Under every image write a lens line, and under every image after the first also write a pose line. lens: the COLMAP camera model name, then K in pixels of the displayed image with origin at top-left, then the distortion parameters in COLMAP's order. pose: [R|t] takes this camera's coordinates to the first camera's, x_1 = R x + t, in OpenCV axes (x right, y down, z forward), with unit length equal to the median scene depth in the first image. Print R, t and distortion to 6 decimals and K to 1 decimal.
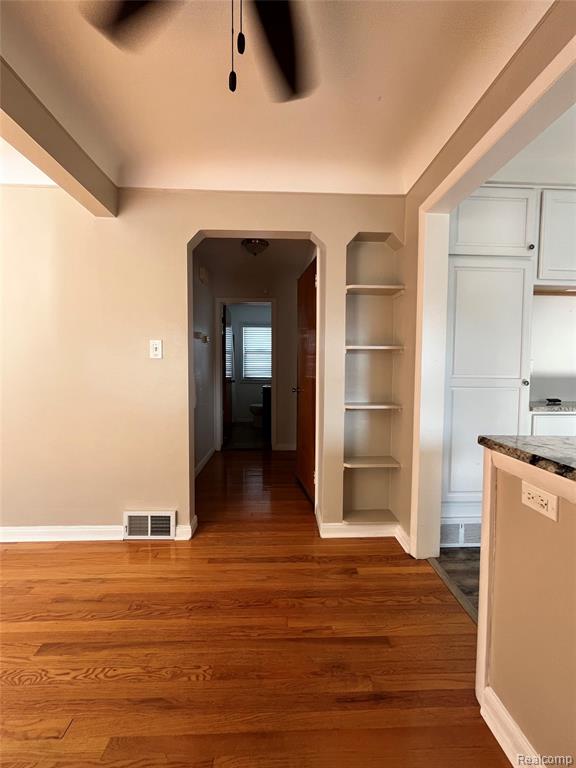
lens RADIAL K [[313.7, 0, 288.2], [0, 313.7, 382.3], [0, 0, 1]] dist [-0.000823, 0.000466]
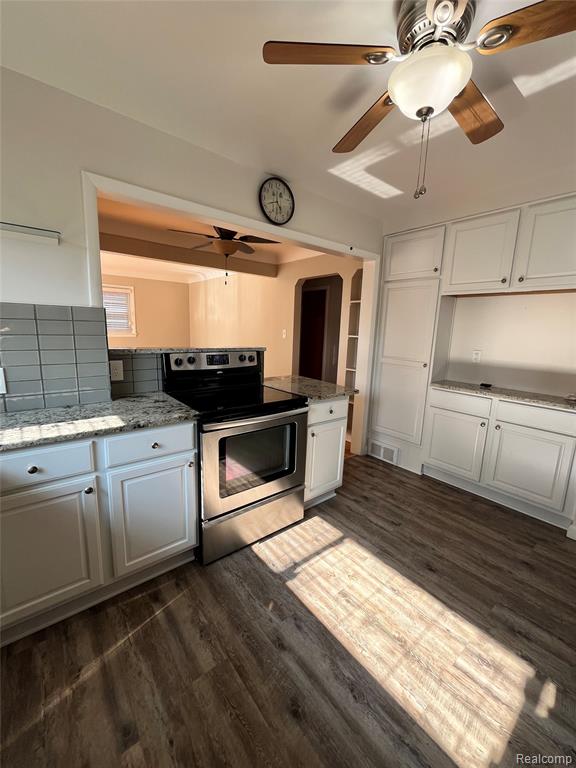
lens RADIAL K [[313.7, 0, 288.2], [0, 313.7, 382.3], [0, 0, 1]] dist [-0.000823, 0.000466]
pose [[0.594983, 0.154408, -0.788767, 2.126062], [-0.066467, 0.987464, 0.143167, -0.121116], [0.800986, -0.032755, 0.597787, -0.532071]]
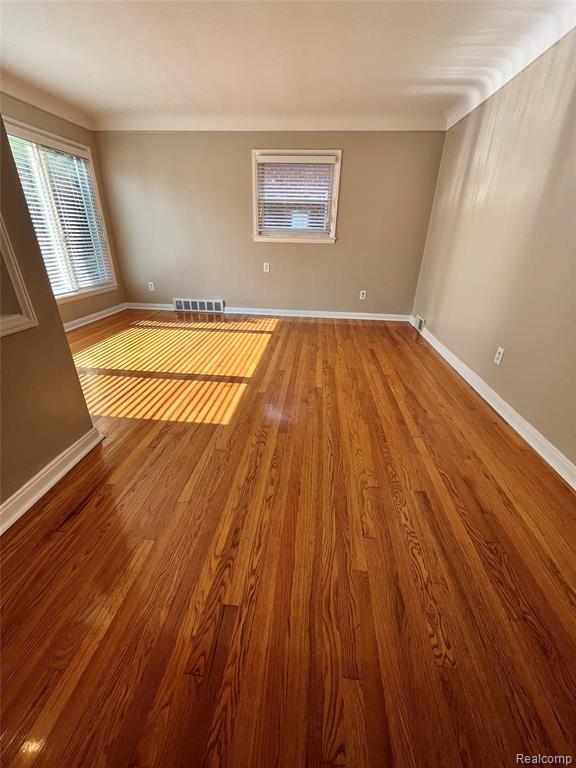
lens RADIAL K [[313.7, 0, 288.2], [0, 313.7, 382.3], [0, 0, 1]] dist [-0.000823, 0.000466]
pose [[-0.131467, 0.417070, -0.899316, 0.183357], [-0.072817, 0.900676, 0.428345, -0.023955], [0.988643, 0.121799, -0.088039, 0.489218]]
